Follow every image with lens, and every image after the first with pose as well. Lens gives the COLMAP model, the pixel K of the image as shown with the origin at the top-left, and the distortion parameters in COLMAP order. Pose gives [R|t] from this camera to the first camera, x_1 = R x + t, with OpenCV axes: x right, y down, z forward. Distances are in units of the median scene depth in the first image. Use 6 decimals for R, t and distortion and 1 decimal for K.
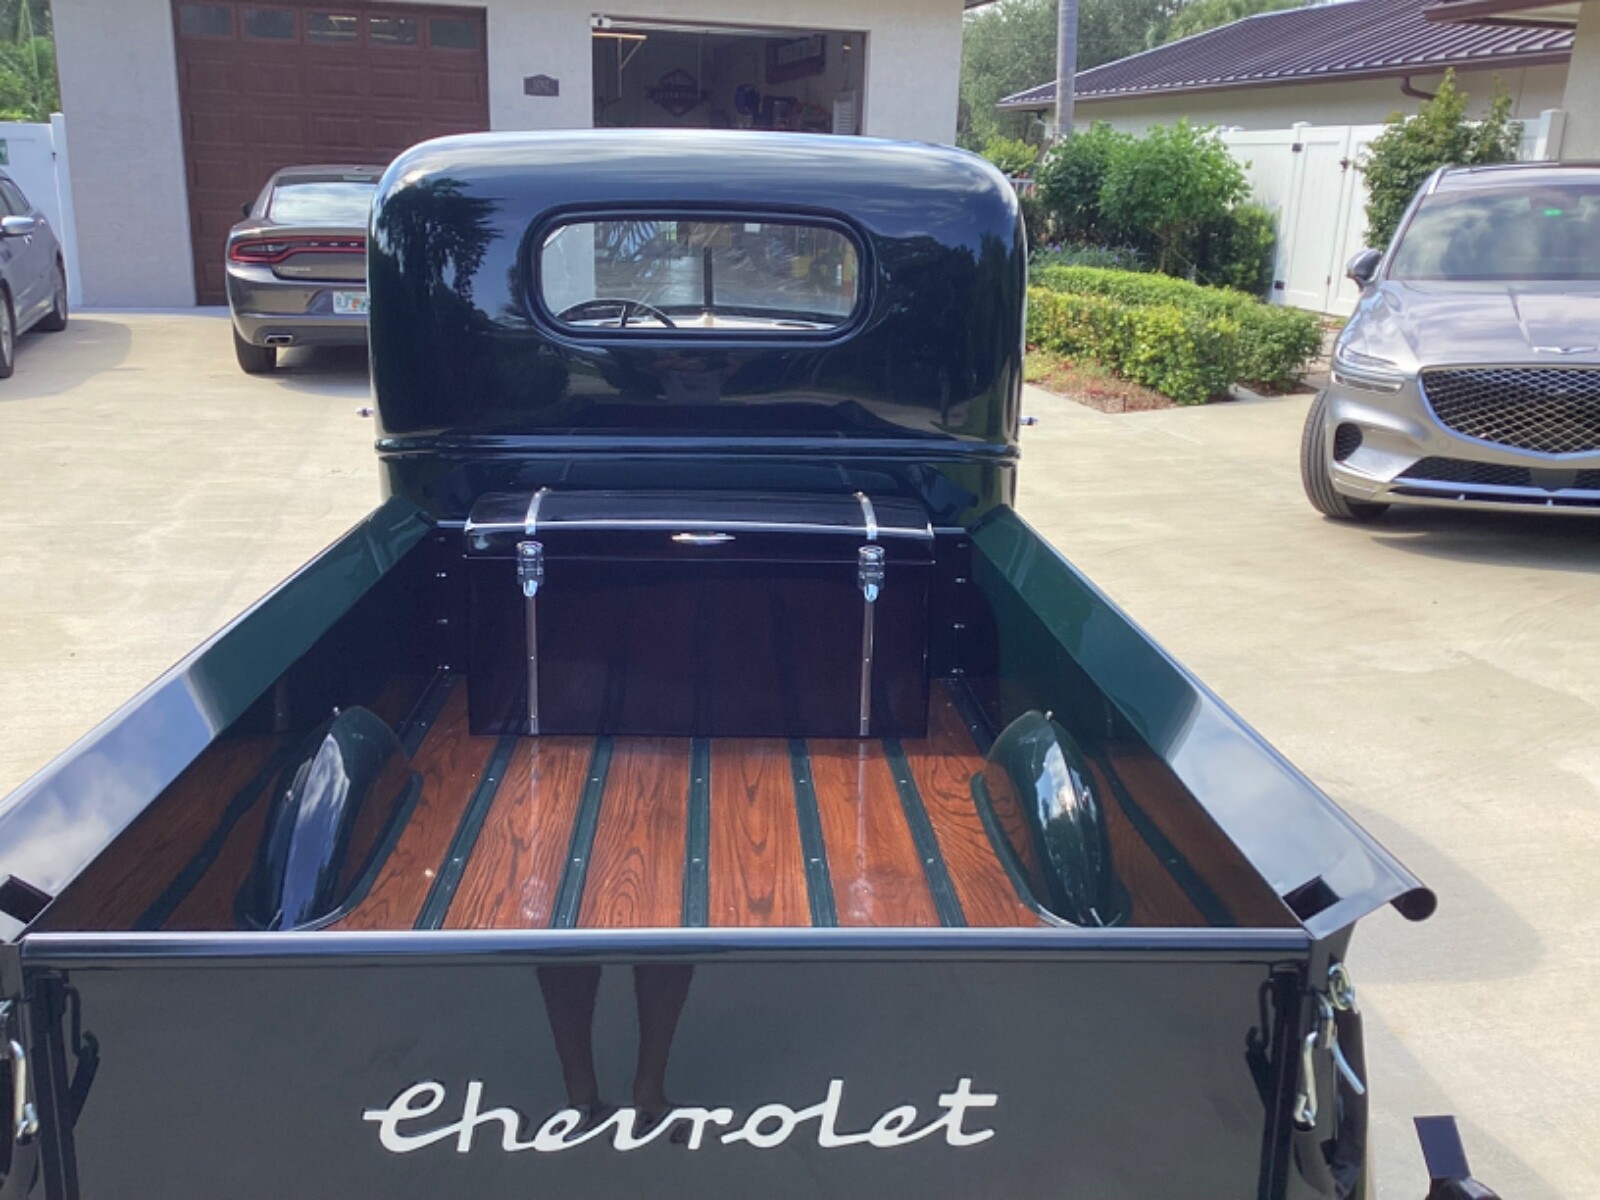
lens RADIAL K [[1470.7, 0, 806.6], [0, 1470.7, 600.0], [0, 0, 1]] dist [0.103160, -0.171337]
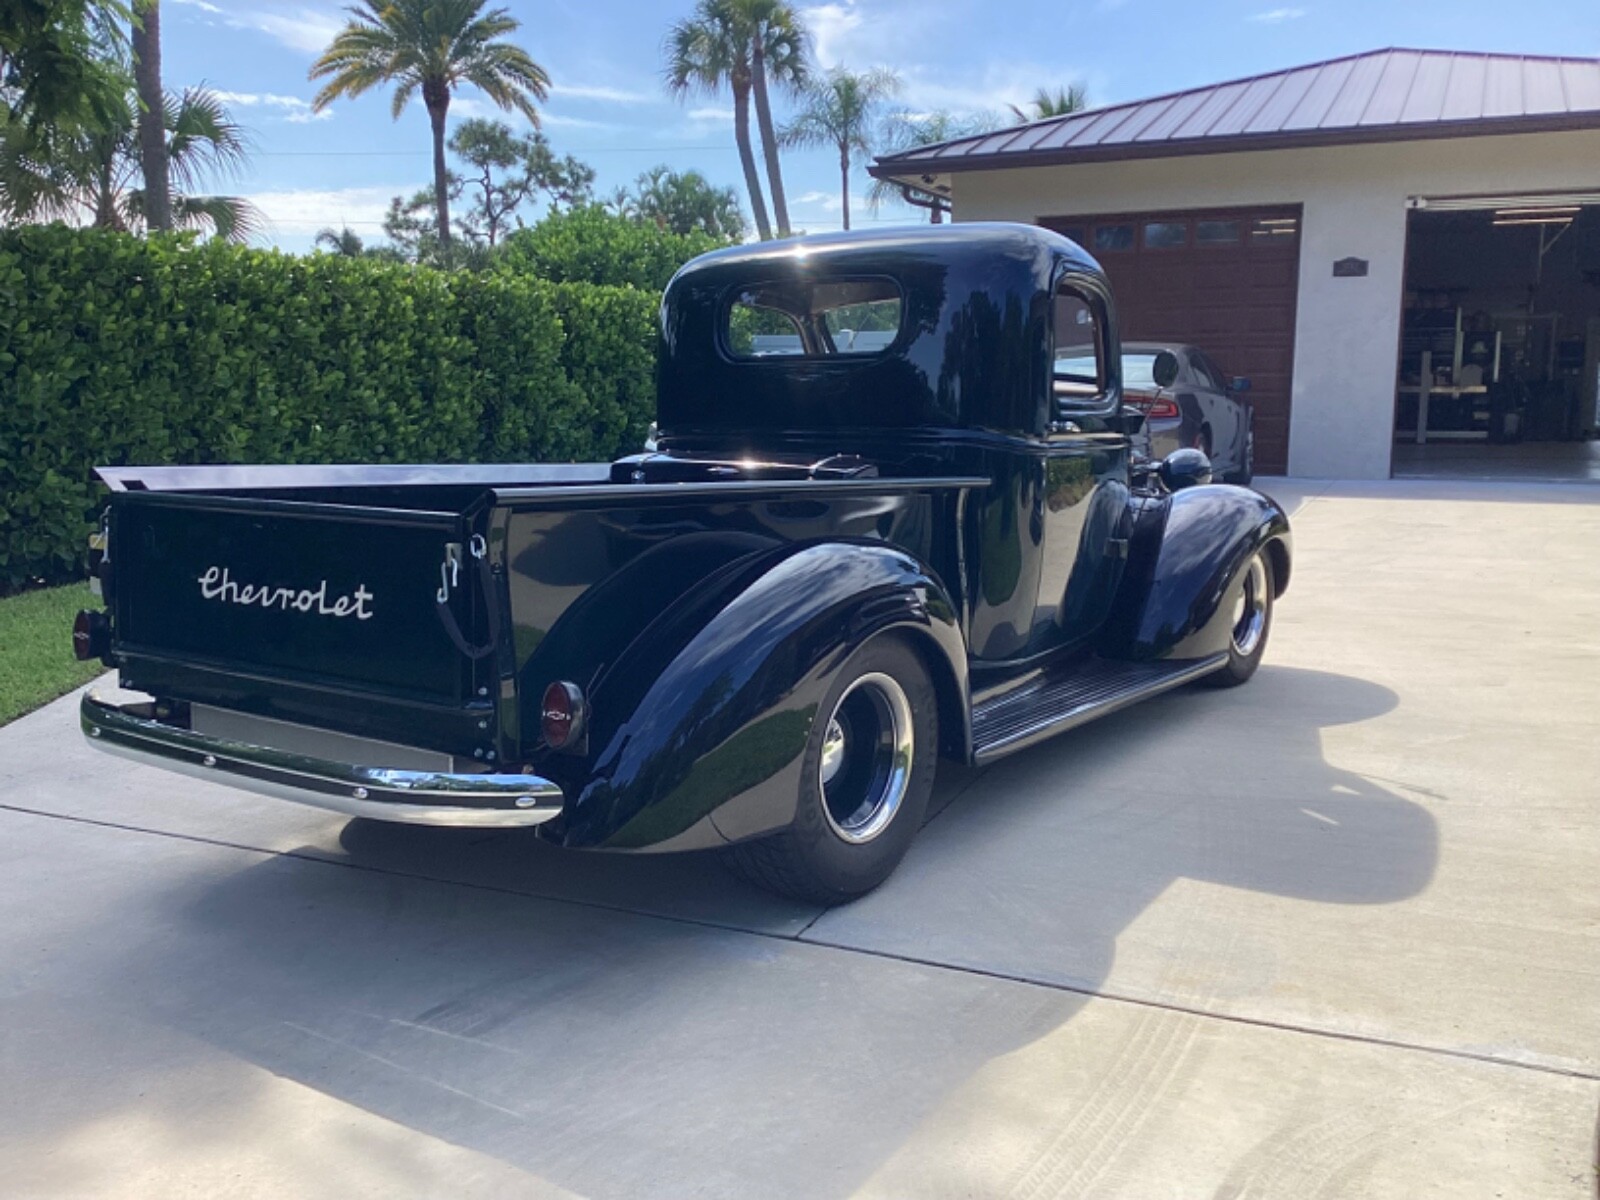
lens RADIAL K [[1470.7, 0, 806.6], [0, 1470.7, 600.0], [0, 0, 1]] dist [0.103160, -0.171337]
pose [[0.790073, 0.063125, -0.609755, 1.922483], [-0.148082, 0.984879, -0.089913, 0.441638], [0.594859, 0.161332, 0.787474, -0.303127]]
